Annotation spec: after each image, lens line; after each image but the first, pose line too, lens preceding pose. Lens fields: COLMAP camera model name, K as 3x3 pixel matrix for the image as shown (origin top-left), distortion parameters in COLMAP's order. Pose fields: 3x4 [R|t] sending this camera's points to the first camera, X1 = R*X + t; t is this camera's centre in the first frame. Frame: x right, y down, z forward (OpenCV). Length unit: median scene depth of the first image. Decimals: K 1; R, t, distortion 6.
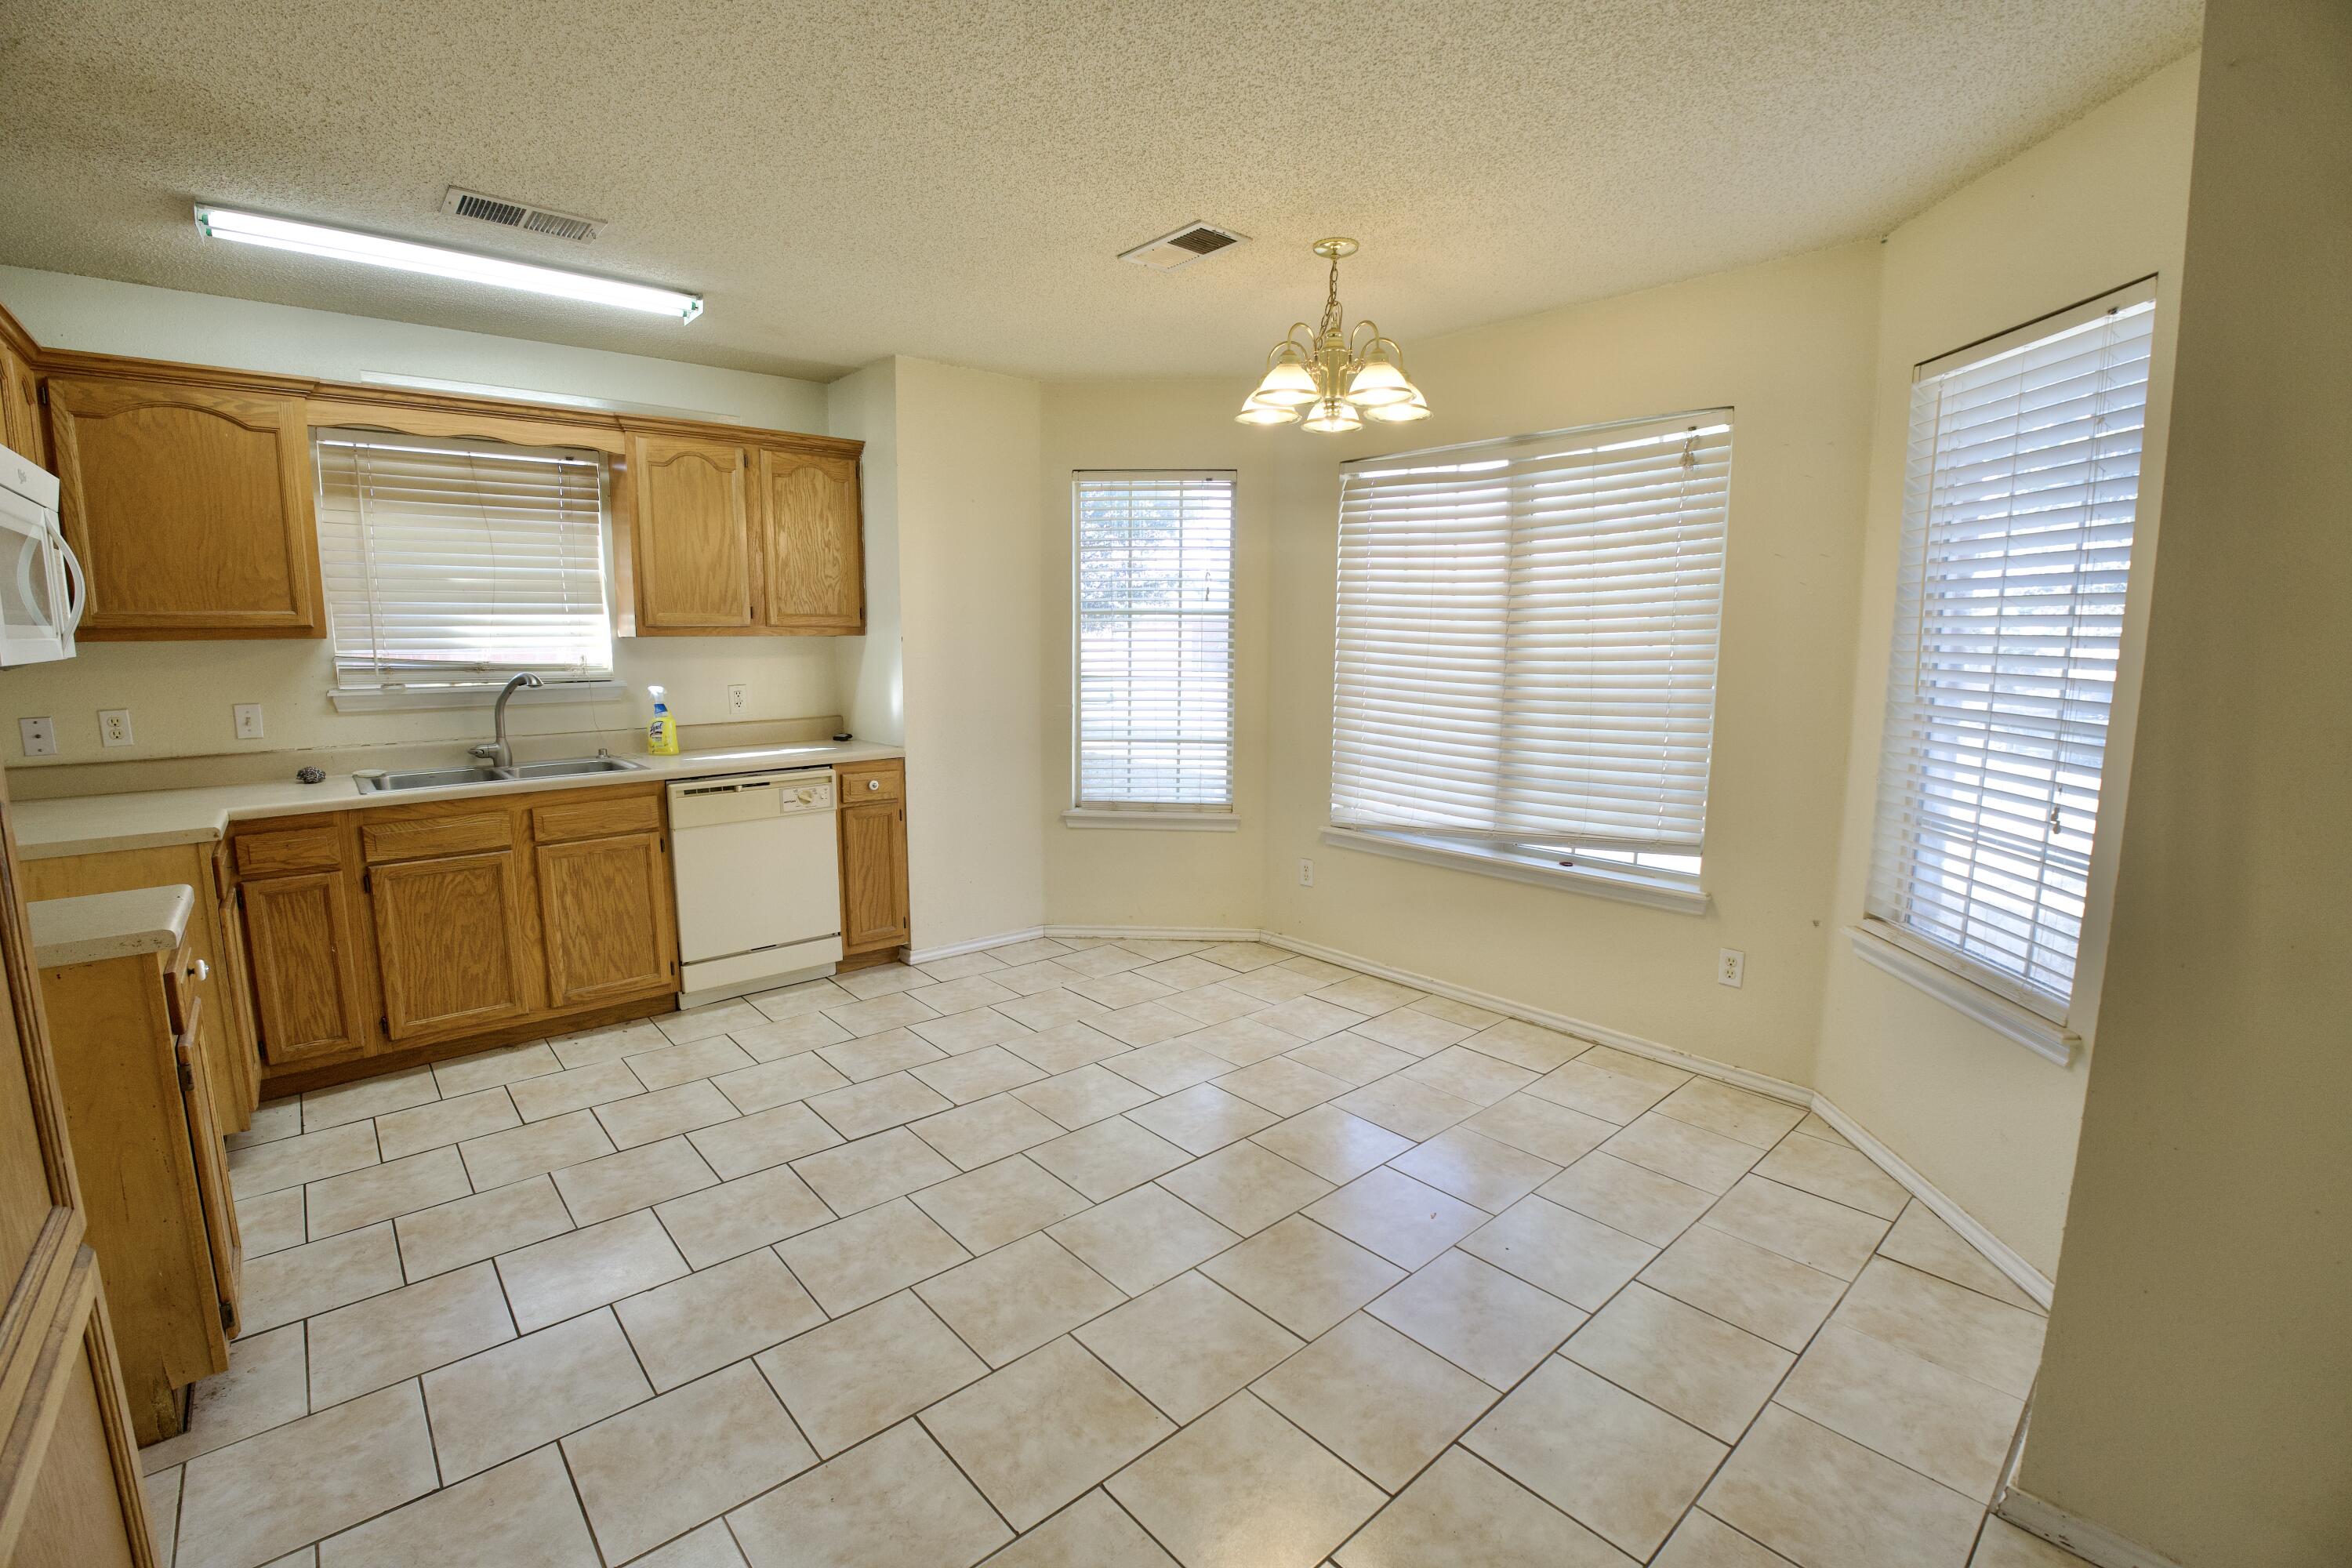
lens RADIAL K [[1023.9, 0, 1171.3], [0, 1023.9, 785.8], [0, 0, 1]] dist [-0.070918, 0.014797]
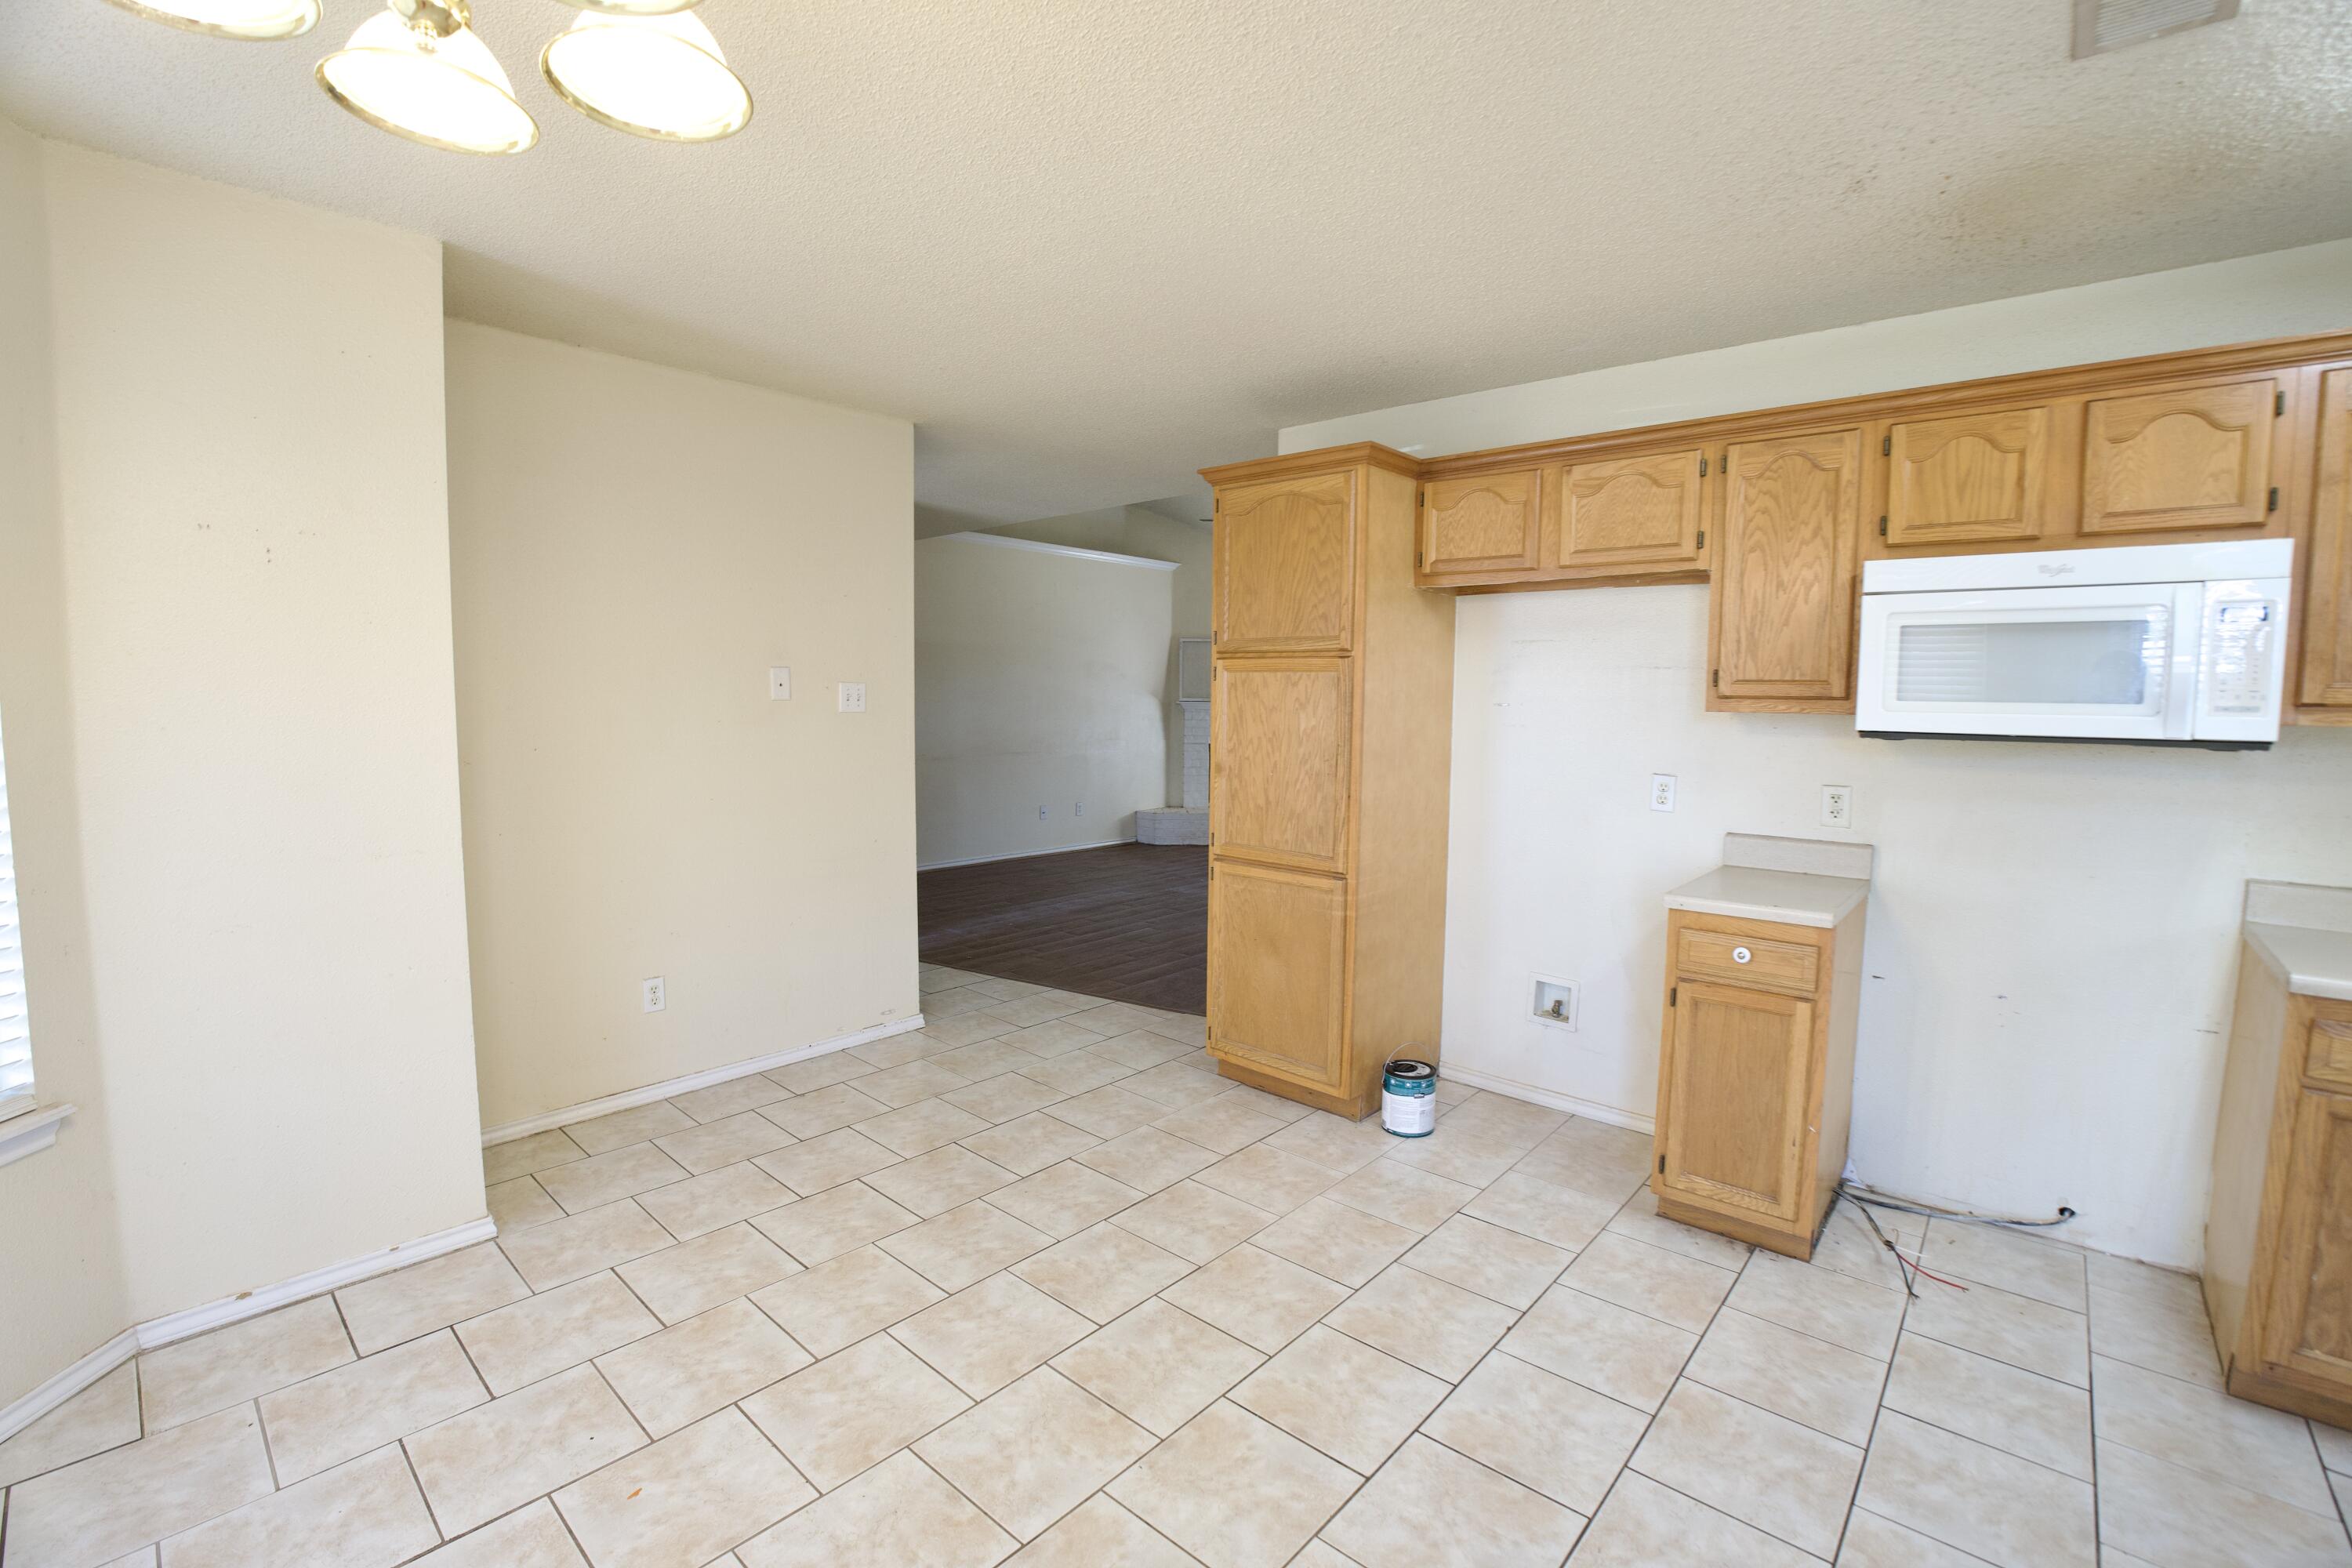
lens RADIAL K [[1023.9, 0, 1171.3], [0, 1023.9, 785.8], [0, 0, 1]] dist [-0.070918, 0.014797]
pose [[-0.992737, -0.003983, -0.120236, -0.025993], [-0.032270, 0.971640, 0.234253, -0.171022], [0.115893, 0.236431, -0.964712, 1.109284]]
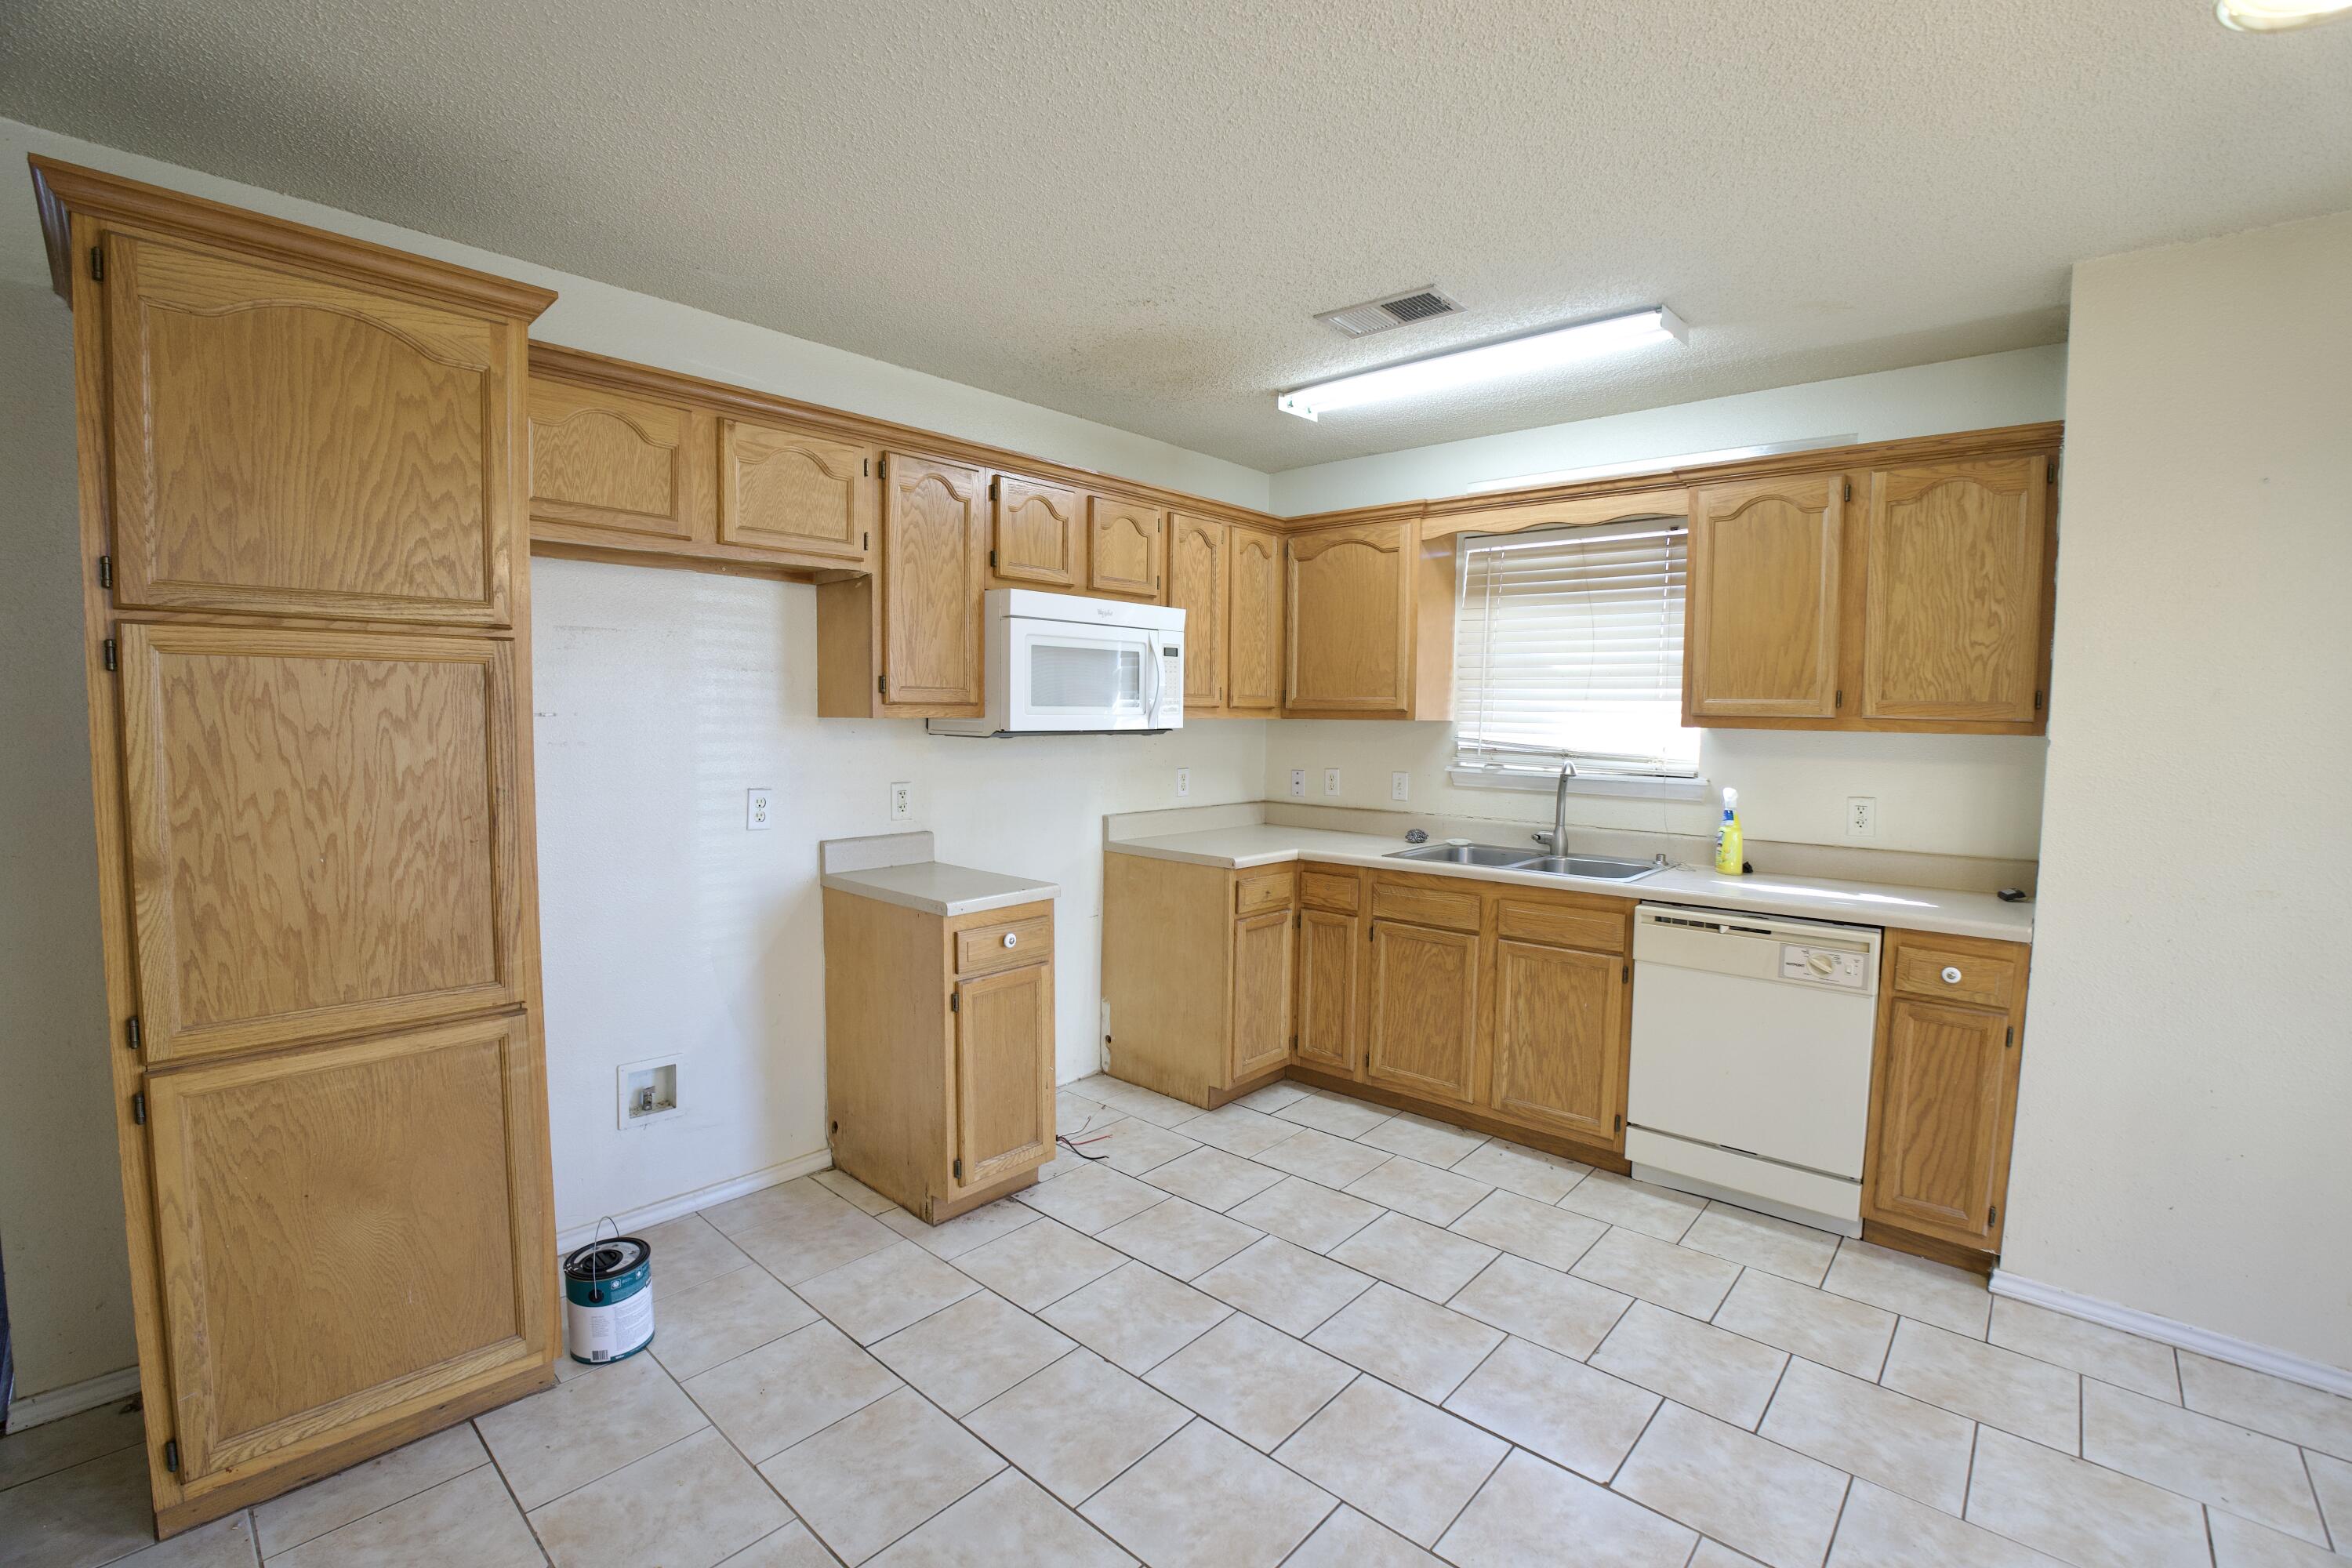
lens RADIAL K [[1023.9, 0, 1171.3], [0, 1023.9, 785.8], [0, 0, 1]] dist [-0.070918, 0.014797]
pose [[0.115070, 0.069847, -0.990899, 0.273639], [-0.158065, 0.986103, 0.051154, -0.080468], [0.980701, 0.150740, 0.124511, 0.511906]]
